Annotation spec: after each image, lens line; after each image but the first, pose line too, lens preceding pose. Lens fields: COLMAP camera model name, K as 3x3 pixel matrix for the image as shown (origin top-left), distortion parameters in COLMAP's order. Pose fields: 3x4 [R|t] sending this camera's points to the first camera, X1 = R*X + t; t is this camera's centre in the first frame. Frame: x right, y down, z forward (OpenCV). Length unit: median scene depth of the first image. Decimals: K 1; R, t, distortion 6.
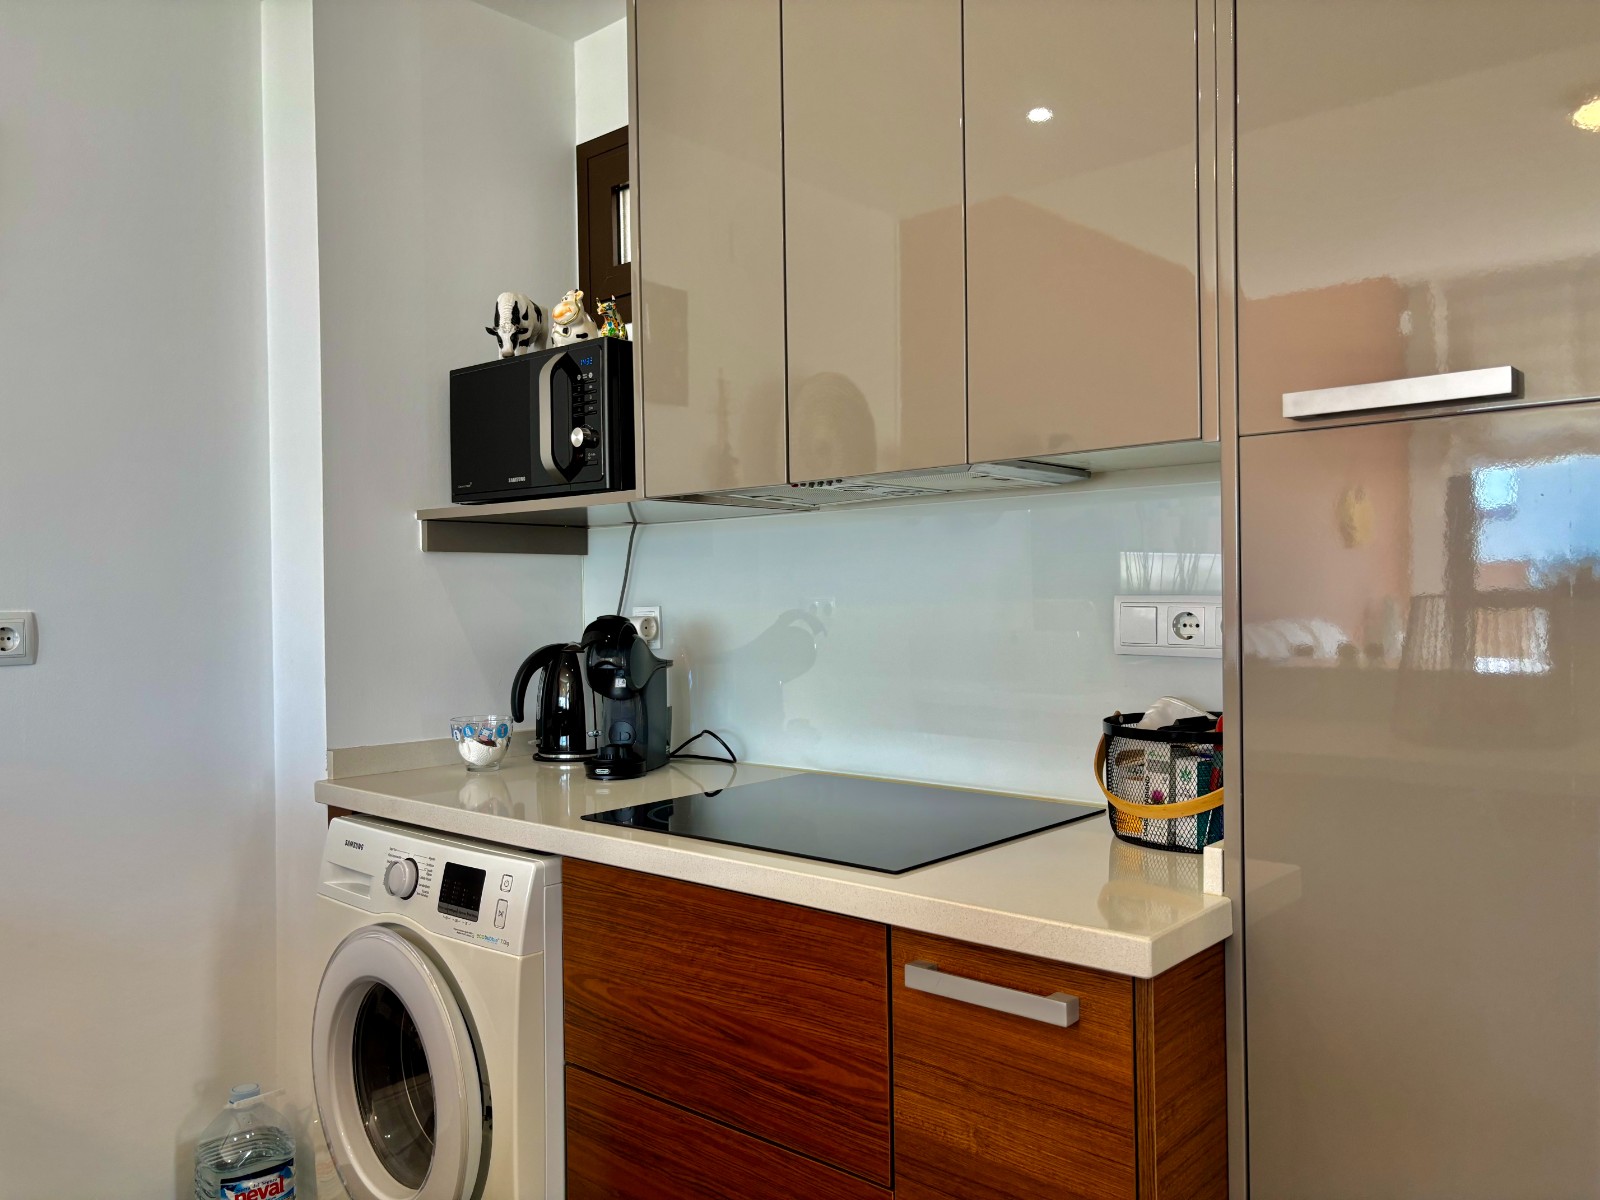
lens RADIAL K [[1211.9, 0, 805.0], [0, 1211.9, 604.8], [0, 0, 1]] dist [0.005036, -0.000101]
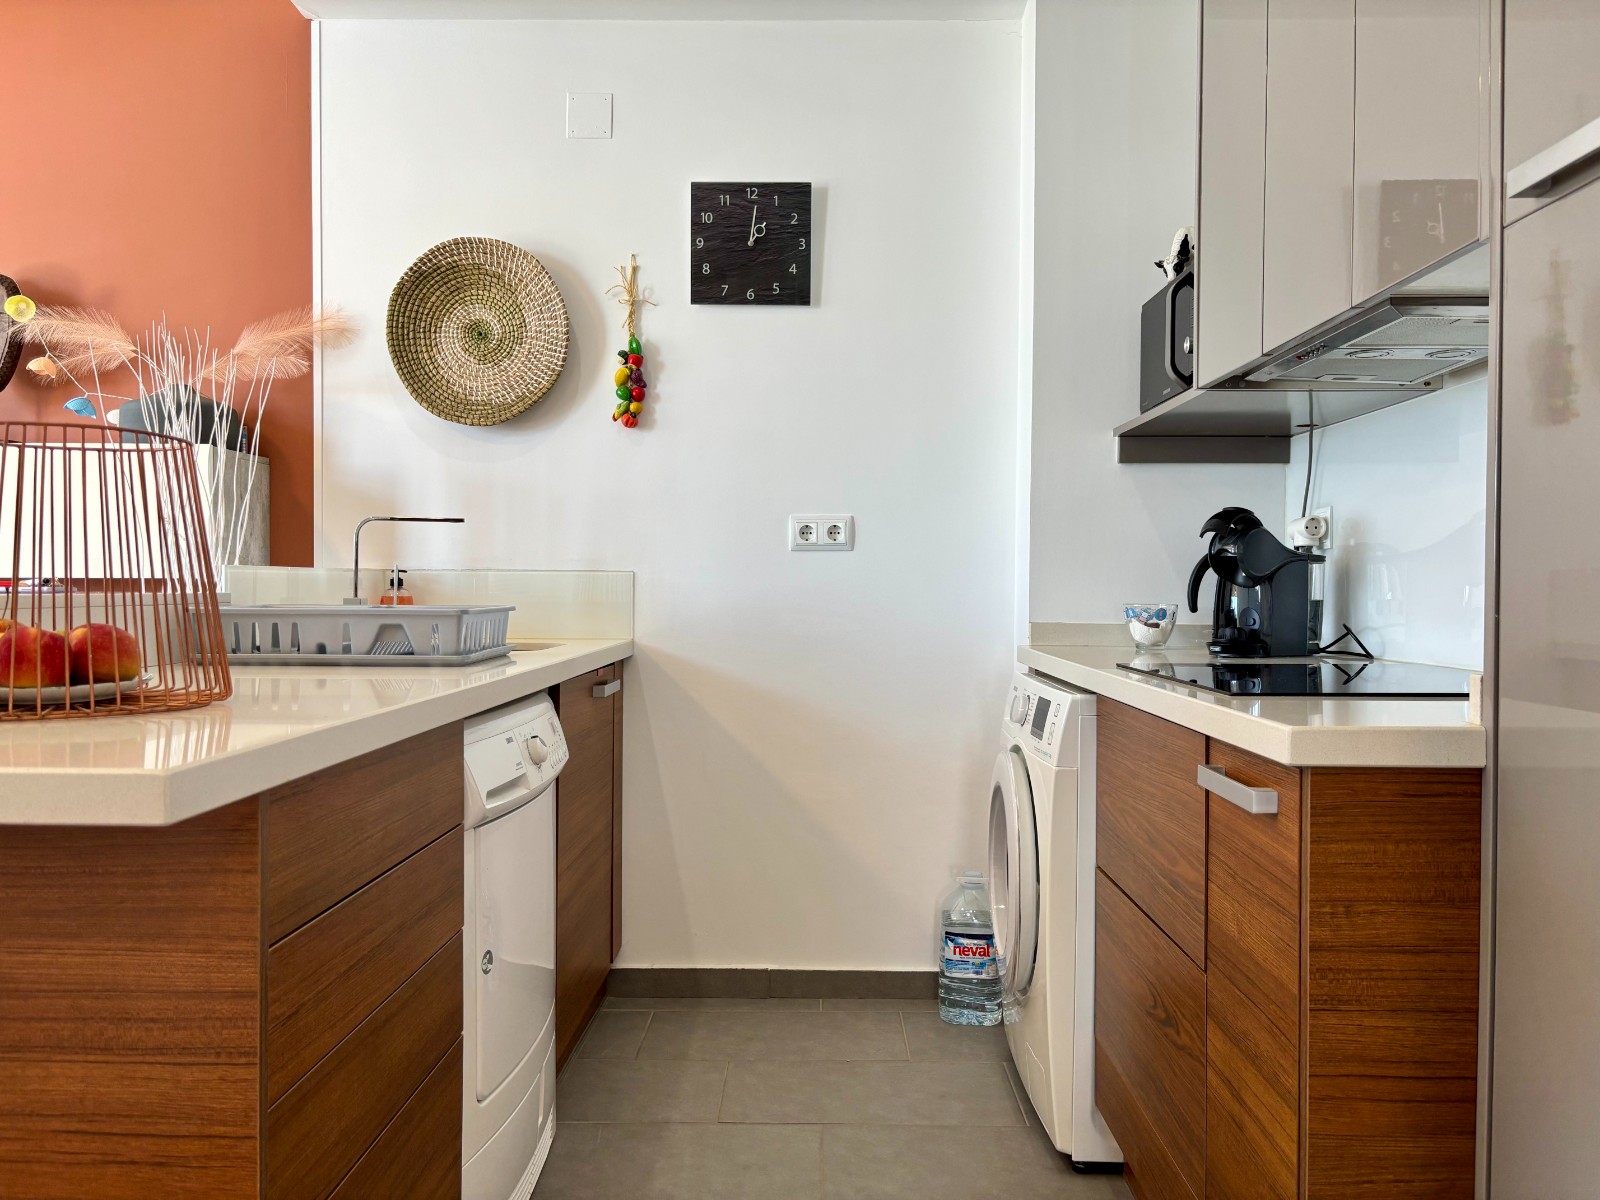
lens RADIAL K [[1210.6, 0, 797.4], [0, 1210.6, 609.8], [0, 0, 1]] dist [0.032976, -0.045031]
pose [[0.649004, 0.034456, -0.760004, 0.425984], [-0.022720, 0.999406, 0.025908, 0.082406], [0.760446, 0.000452, 0.649401, -0.006158]]
